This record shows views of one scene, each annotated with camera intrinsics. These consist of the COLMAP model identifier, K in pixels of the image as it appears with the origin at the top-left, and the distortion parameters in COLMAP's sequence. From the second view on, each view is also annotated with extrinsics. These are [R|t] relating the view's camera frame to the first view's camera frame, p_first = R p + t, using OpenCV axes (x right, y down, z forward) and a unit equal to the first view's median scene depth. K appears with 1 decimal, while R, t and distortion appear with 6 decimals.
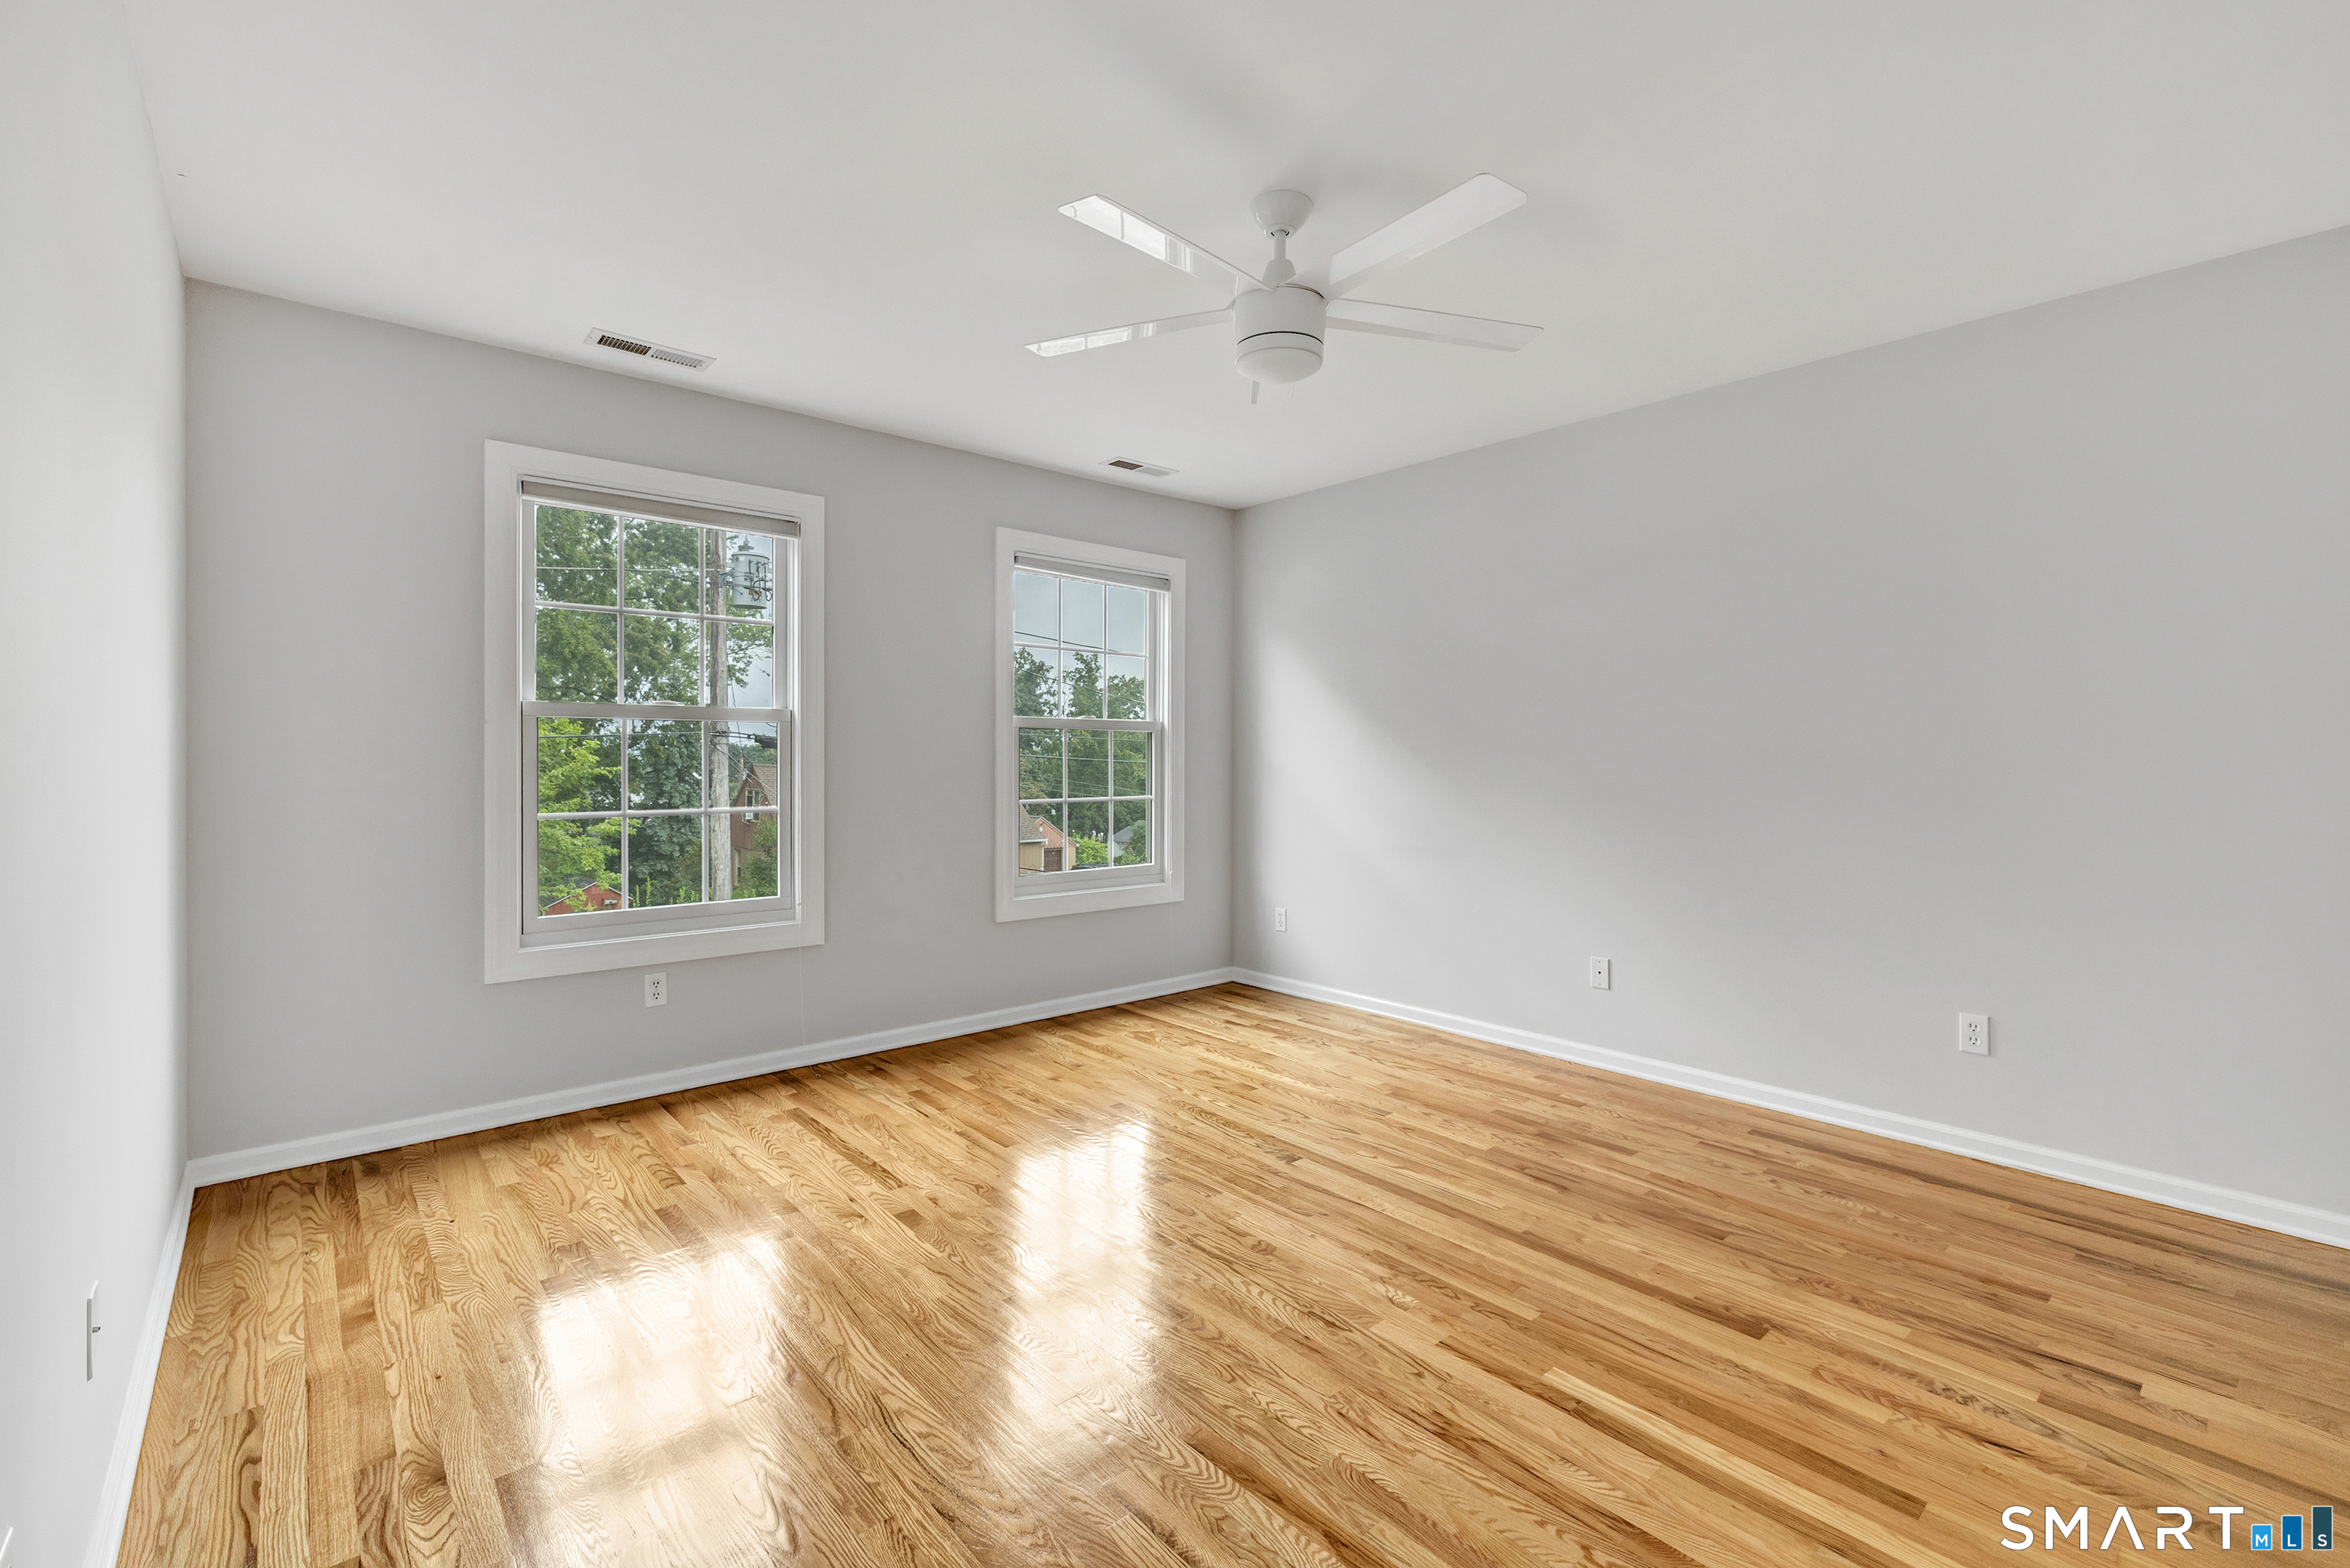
lens RADIAL K [[994.9, 0, 1172.5], [0, 994.9, 771.9], [0, 0, 1]] dist [0.007087, -0.000005]
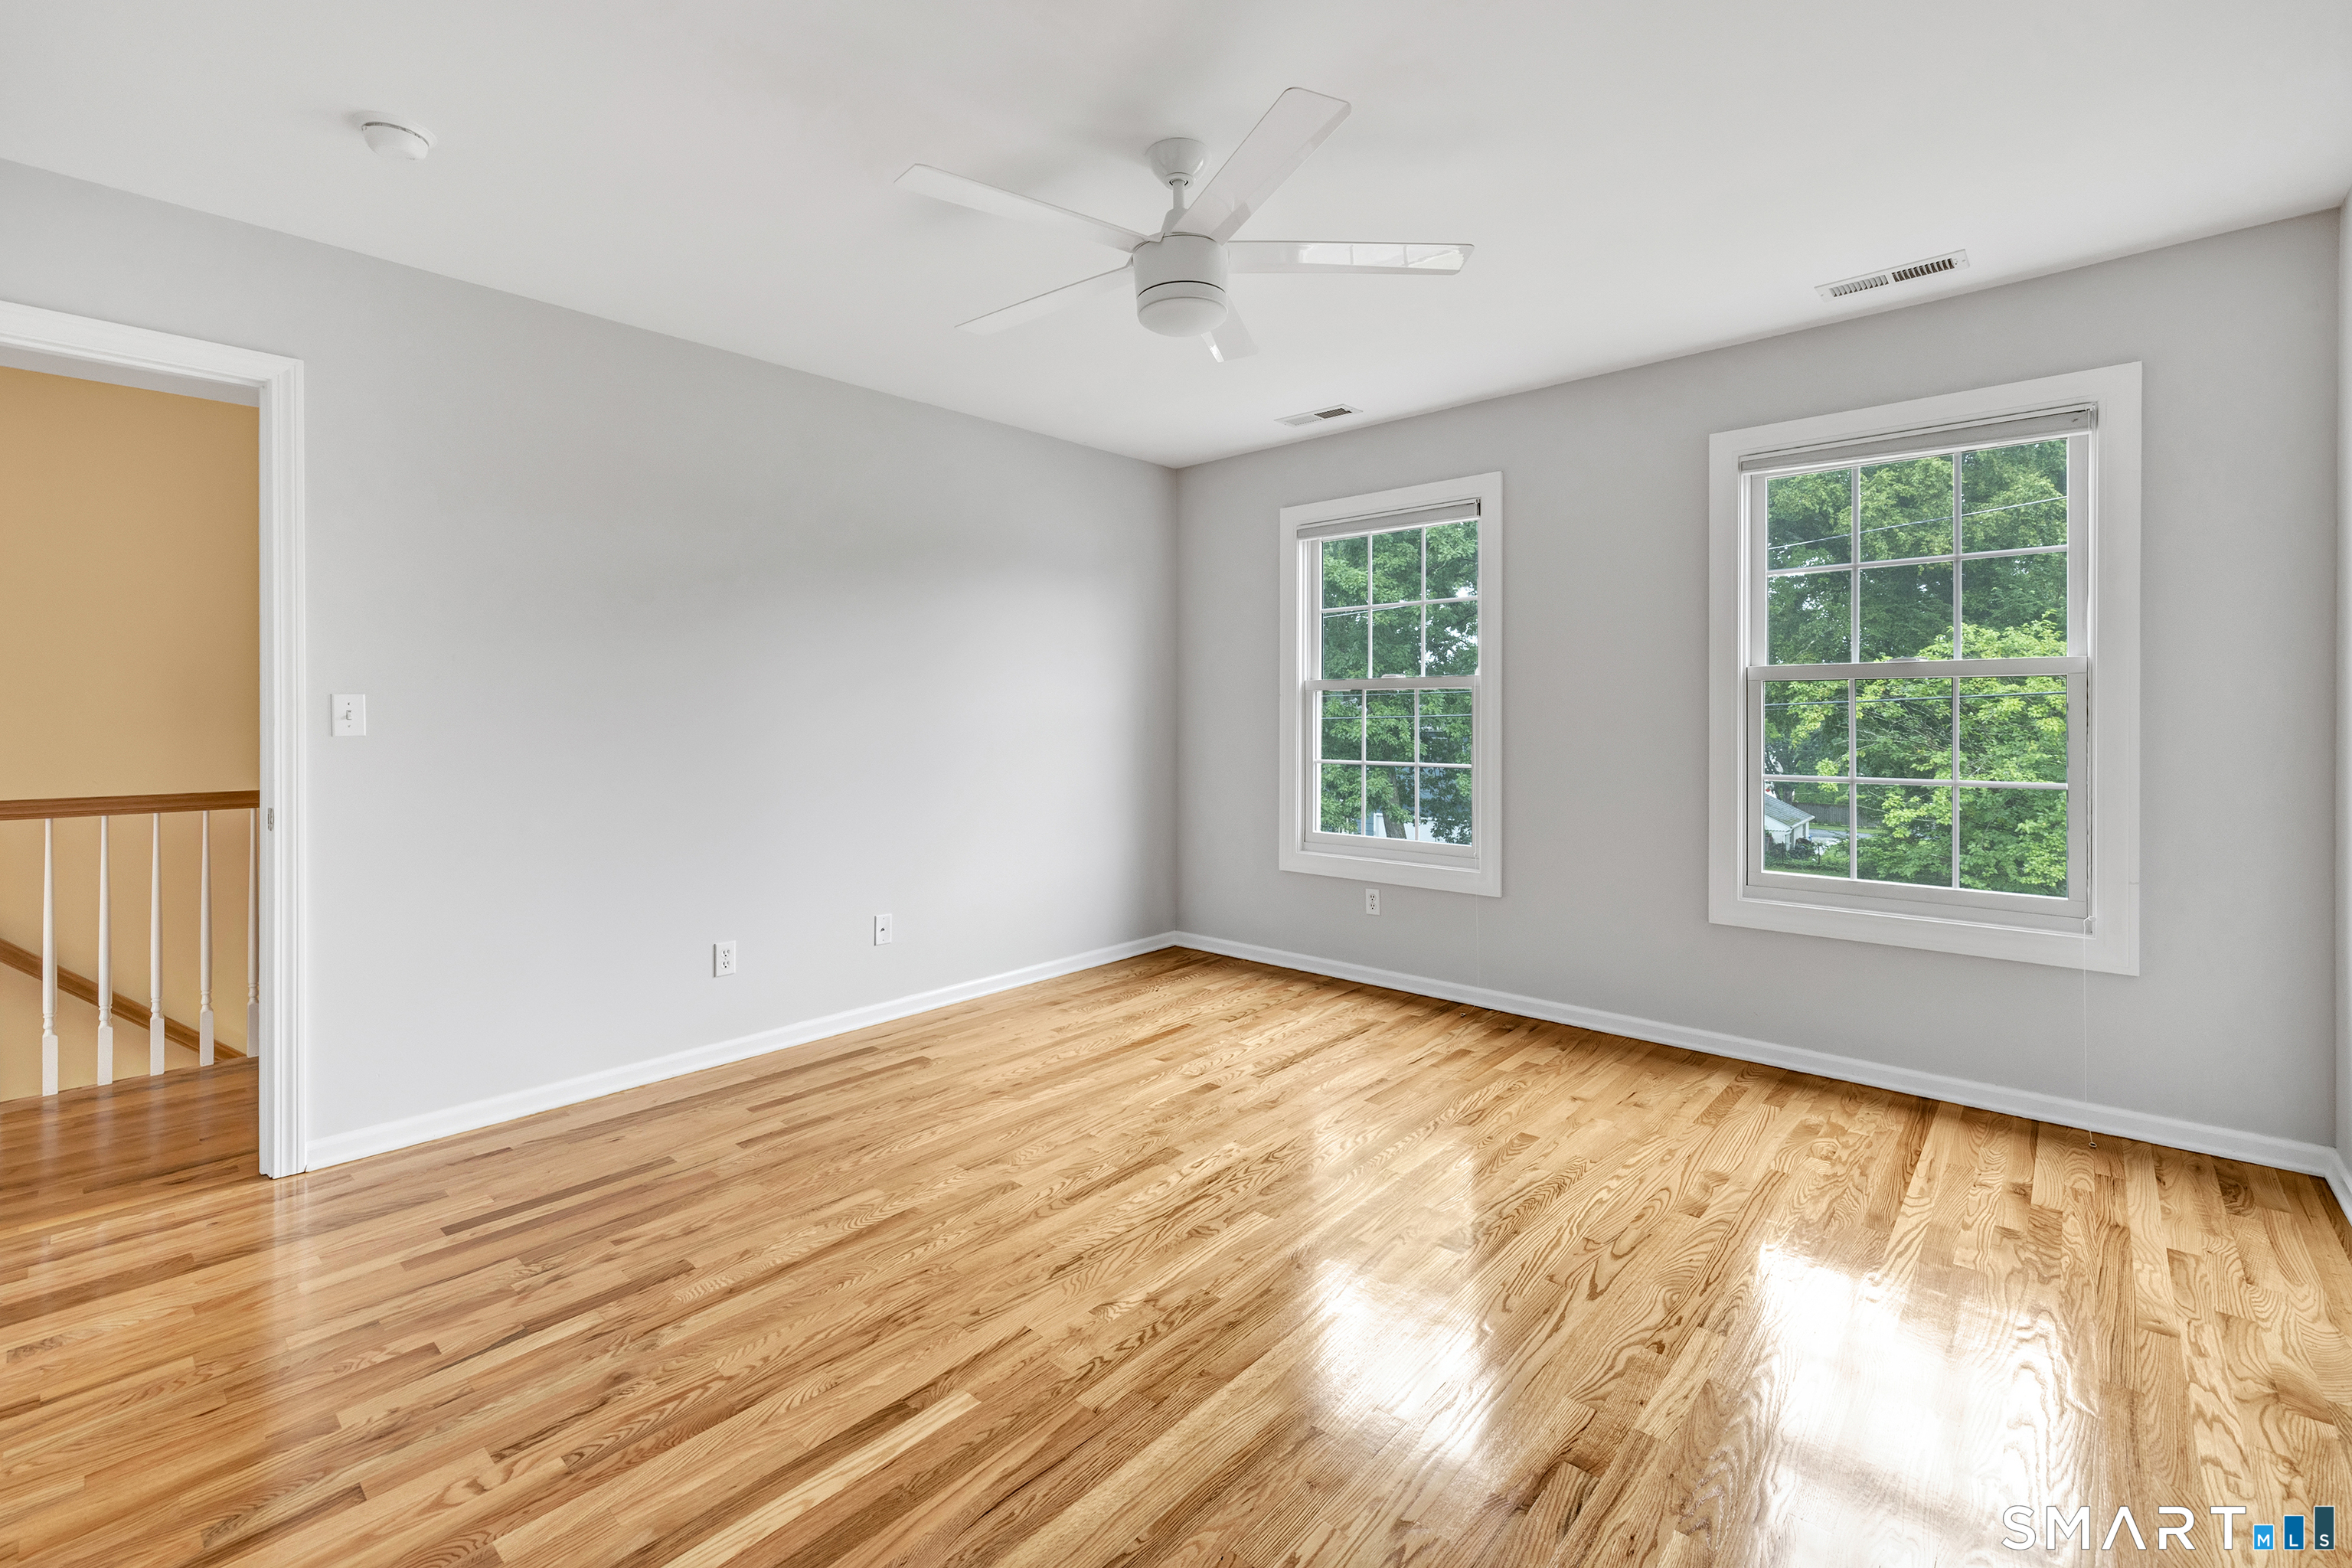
lens RADIAL K [[1018.9, 0, 1207.7], [0, 1018.9, 724.4], [0, 0, 1]] dist [0.000285, -0.000178]
pose [[0.143133, 0.001945, -0.989702, 0.884388], [-0.012355, 0.999924, 0.000178, -0.007609], [0.989626, 0.012202, 0.143146, 0.718156]]
